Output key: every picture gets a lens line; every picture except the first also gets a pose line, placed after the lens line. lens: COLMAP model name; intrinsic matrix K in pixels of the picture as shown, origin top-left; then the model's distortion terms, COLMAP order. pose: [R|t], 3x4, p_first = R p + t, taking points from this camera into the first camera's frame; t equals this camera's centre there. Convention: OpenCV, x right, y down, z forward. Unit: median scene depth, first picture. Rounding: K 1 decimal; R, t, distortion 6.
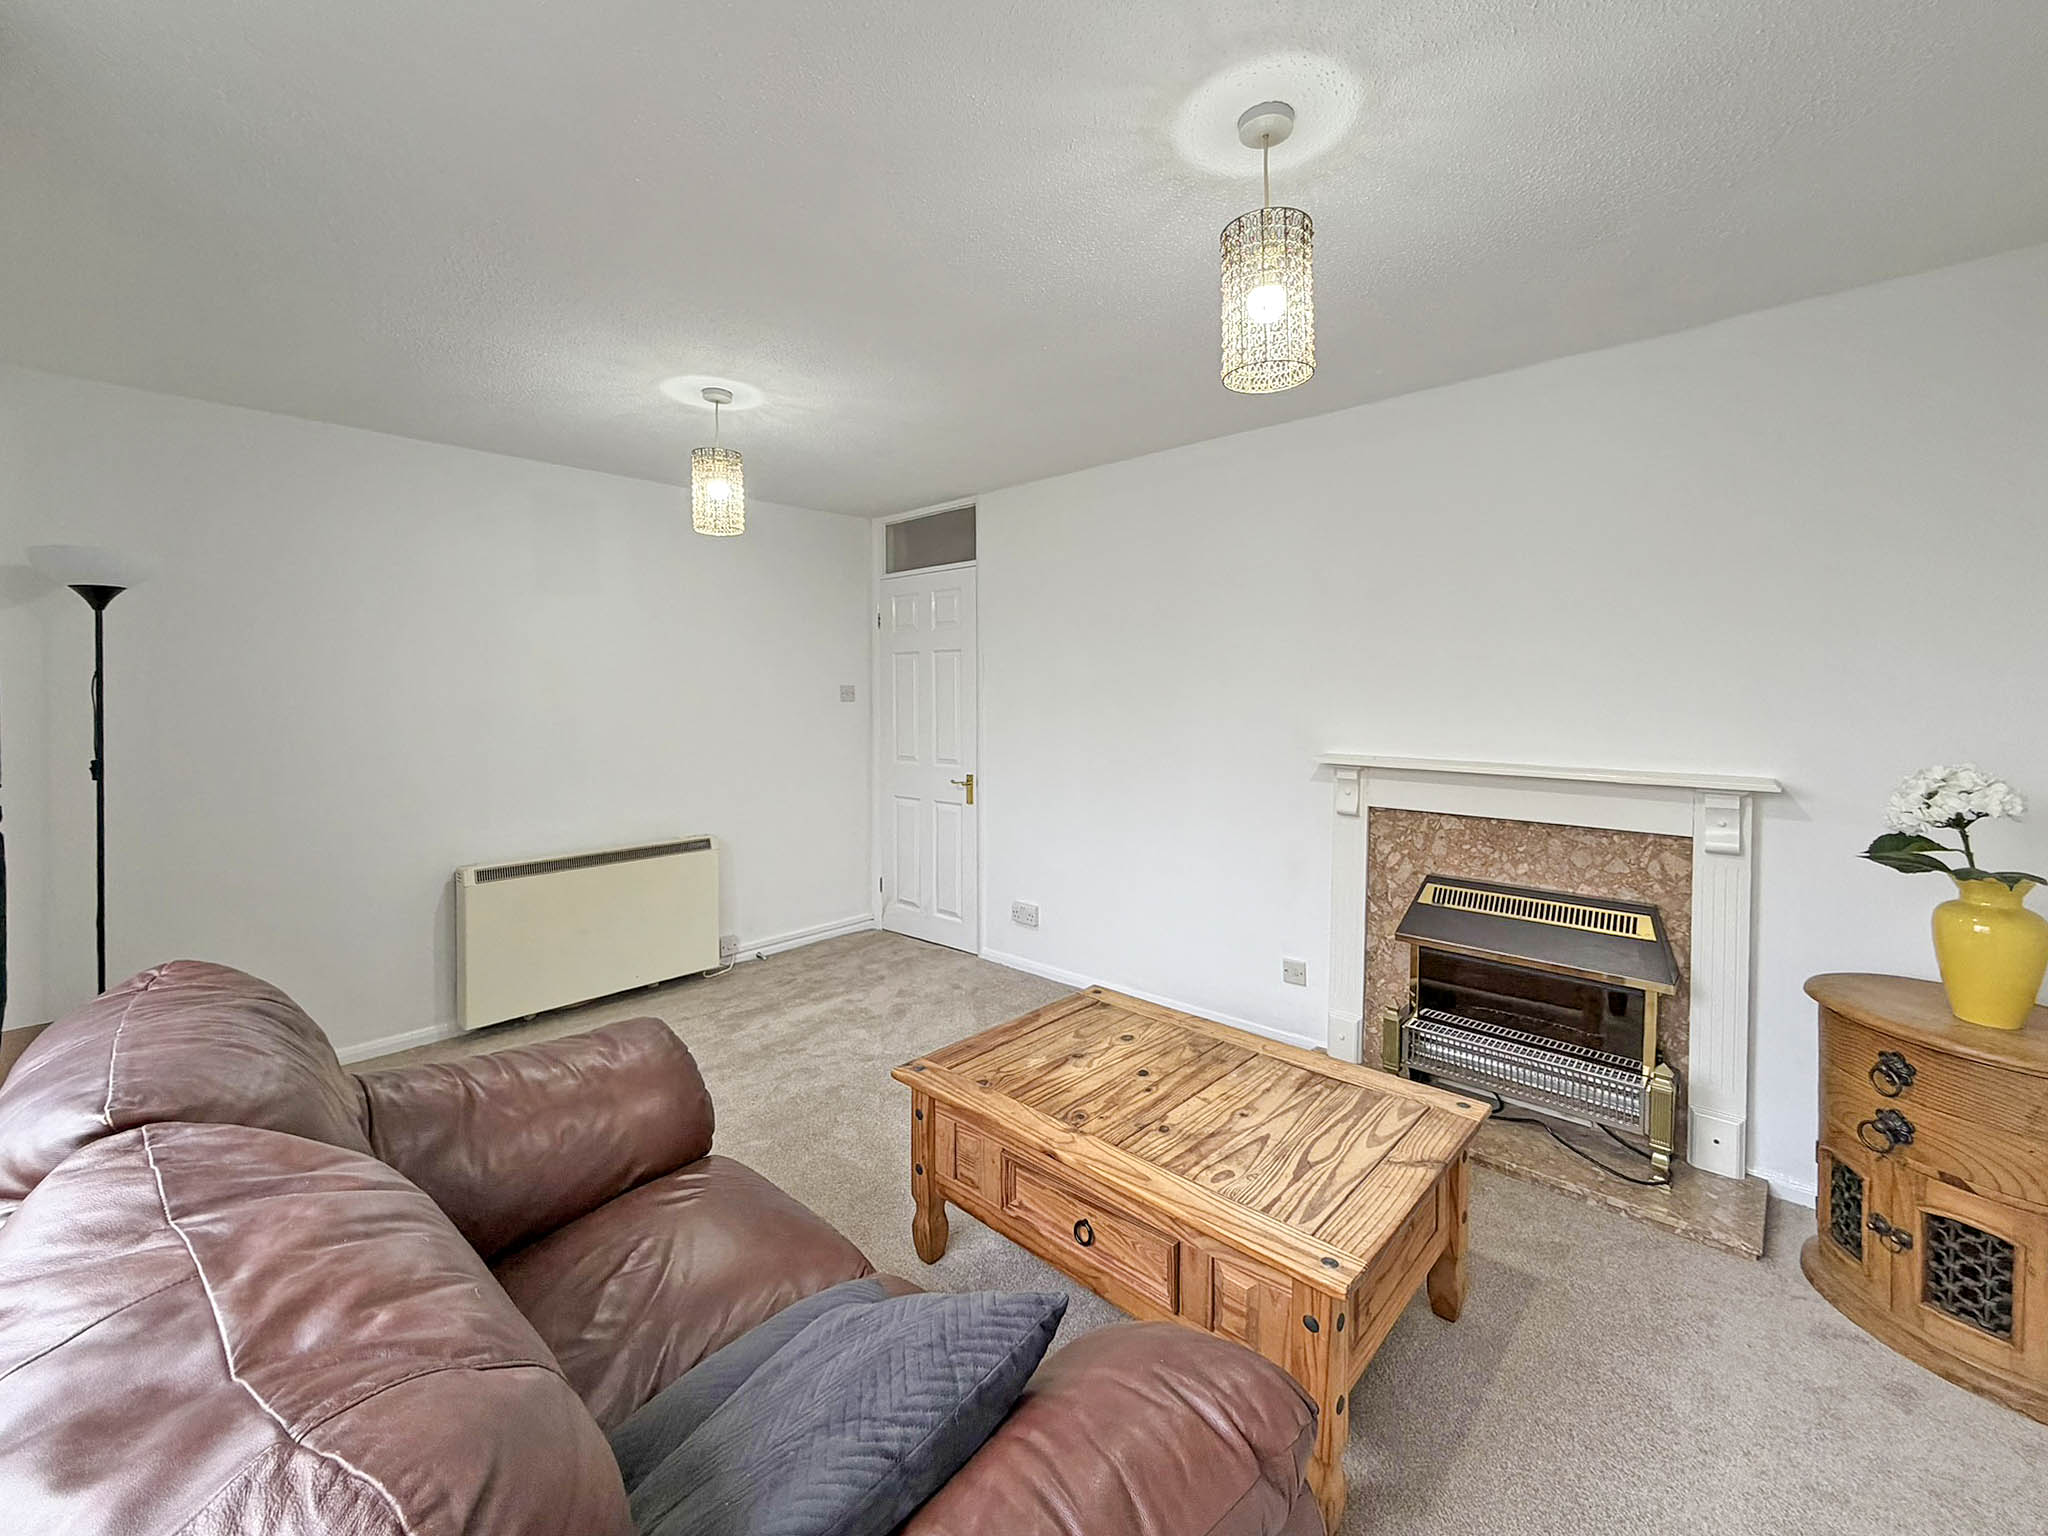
lens RADIAL K [[871.4, 0, 1024.0], [0, 871.4, 768.0], [0, 0, 1]] dist [-0.000390, -0.000117]
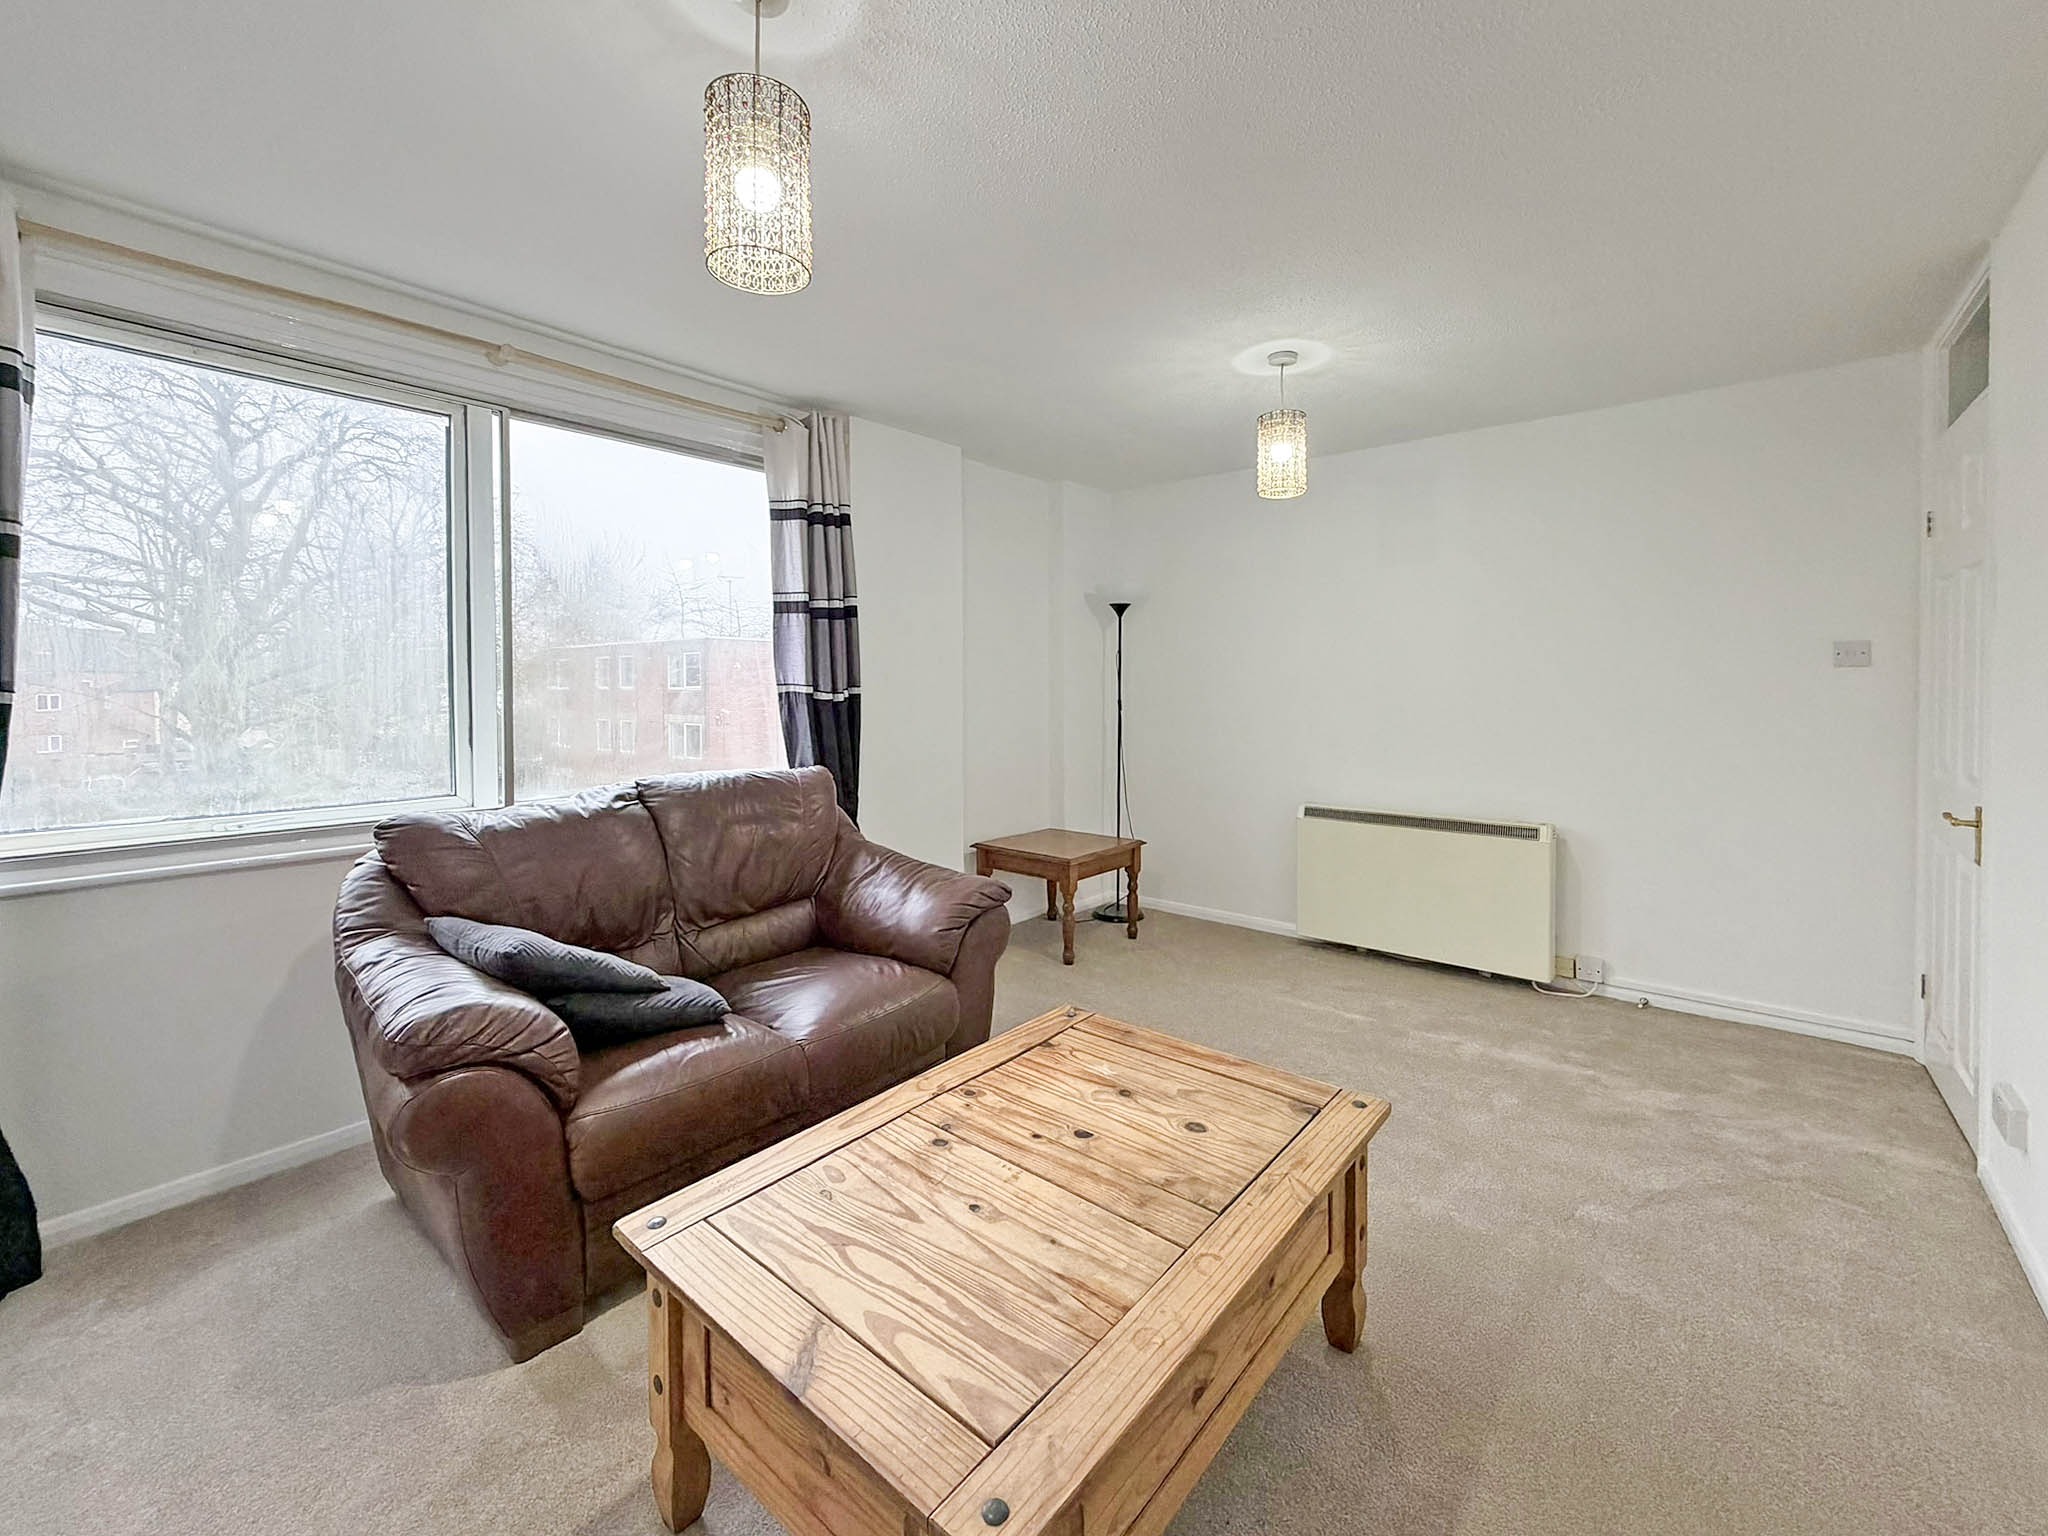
lens RADIAL K [[828.3, 0, 1024.0], [0, 828.3, 768.0], [0, 0, 1]] dist [0.008822, 0.000002]
pose [[0.042609, 0.110223, -0.992993, 0.822831], [-0.085079, 0.990686, 0.106316, -0.042303], [0.995463, 0.079953, 0.051590, 0.883624]]
